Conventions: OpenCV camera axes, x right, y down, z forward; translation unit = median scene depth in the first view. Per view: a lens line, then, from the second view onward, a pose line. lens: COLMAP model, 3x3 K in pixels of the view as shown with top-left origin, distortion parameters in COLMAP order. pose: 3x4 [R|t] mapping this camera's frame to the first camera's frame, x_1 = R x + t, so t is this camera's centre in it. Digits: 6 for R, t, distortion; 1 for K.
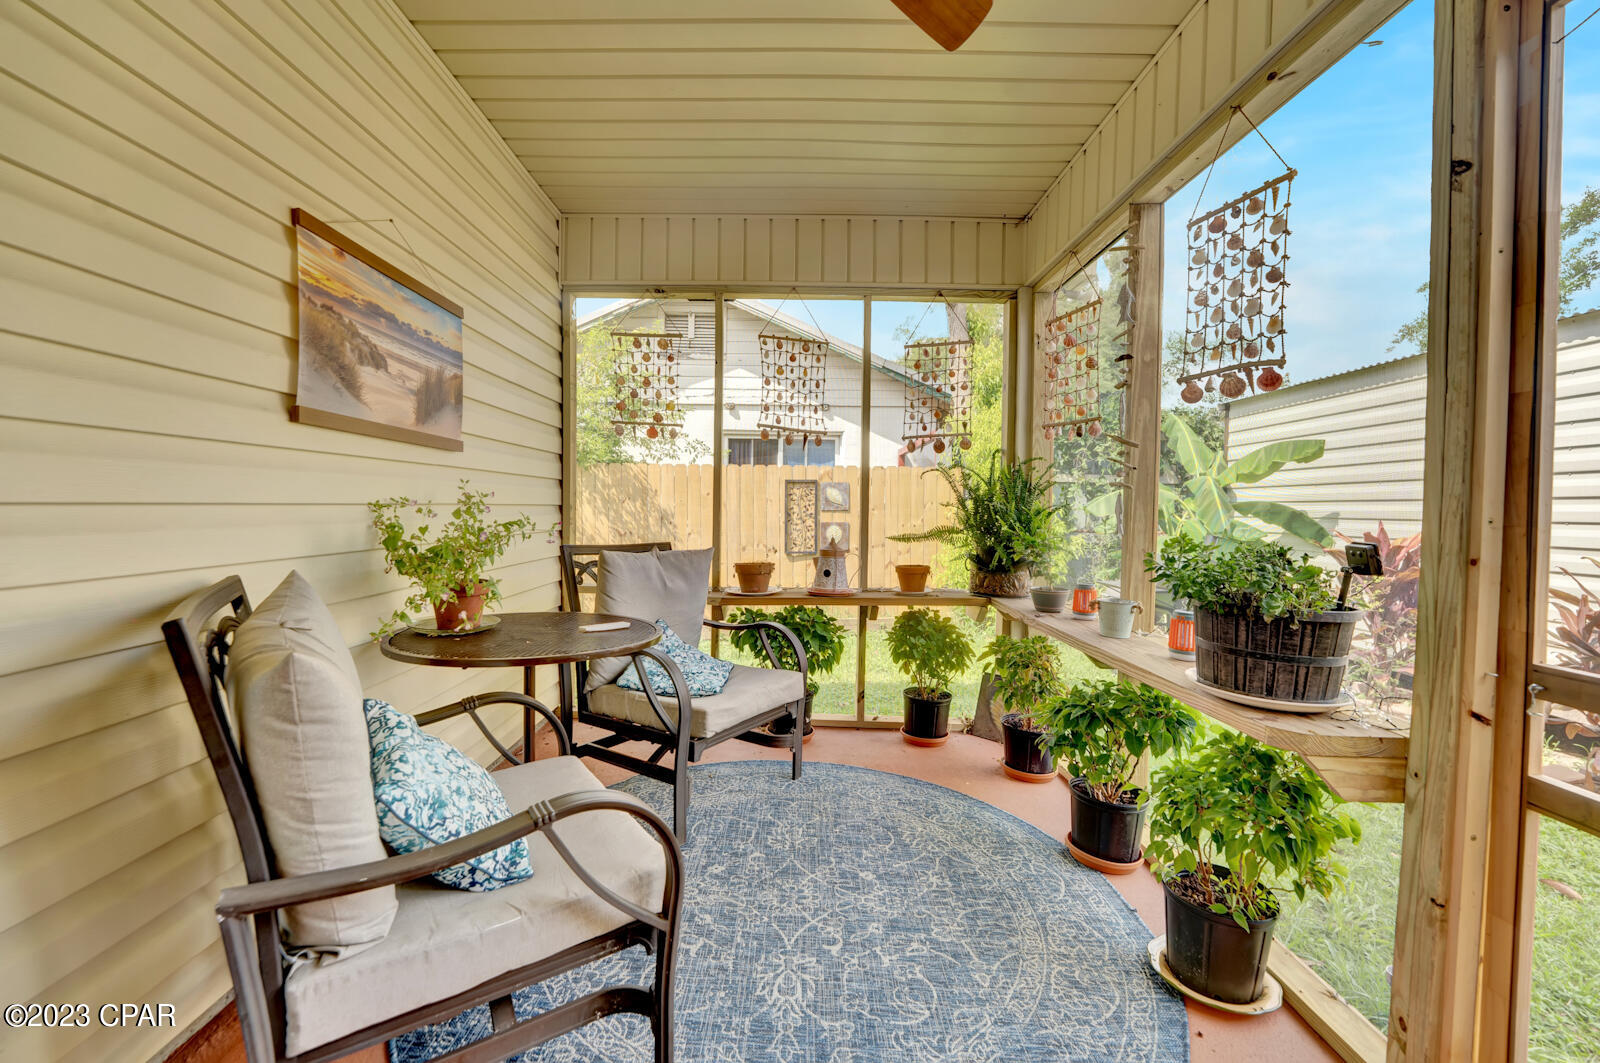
lens RADIAL K [[650.0, 0, 800.0], [0, 650.0, 531.5], [0, 0, 1]] dist [-0.030206, 0.000104]
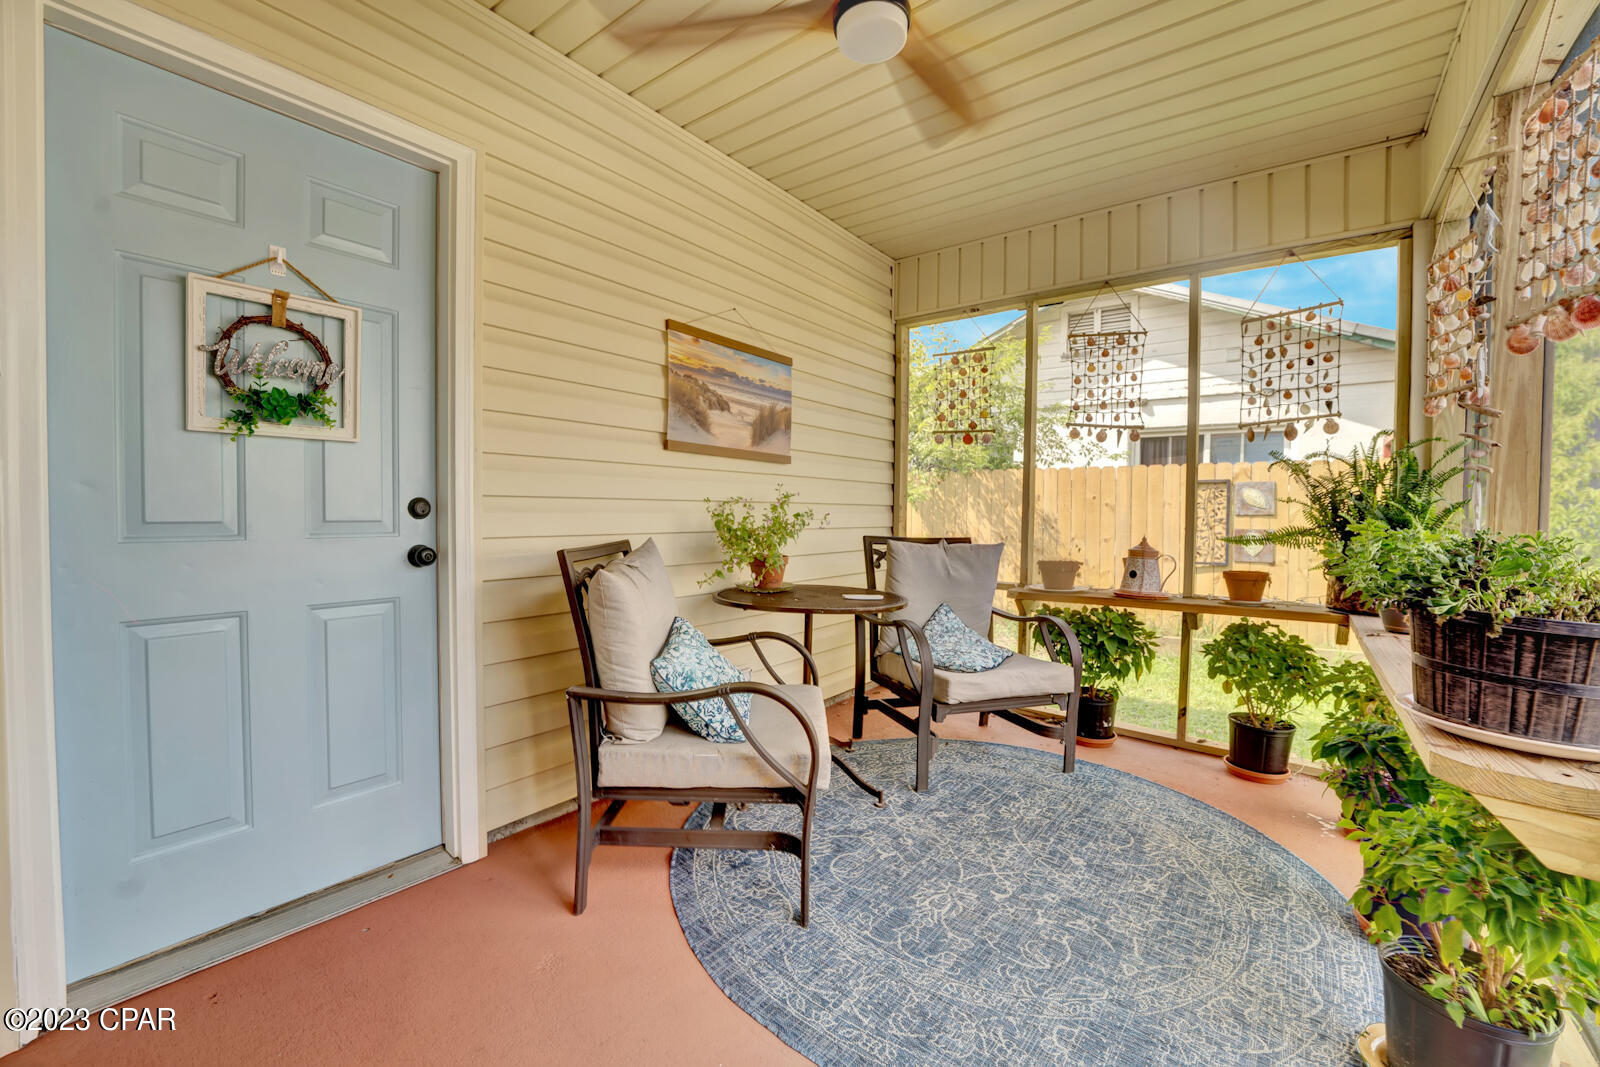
lens RADIAL K [[659.3, 0, 800.0], [0, 659.3, 533.5], [0, 0, 1]] dist [-0.034381, -0.000090]
pose [[0.790680, 0.015294, -0.612039, 0.309820], [-0.022836, 0.999729, -0.004519, 0.025675], [0.611804, 0.017550, 0.790815, -0.073405]]
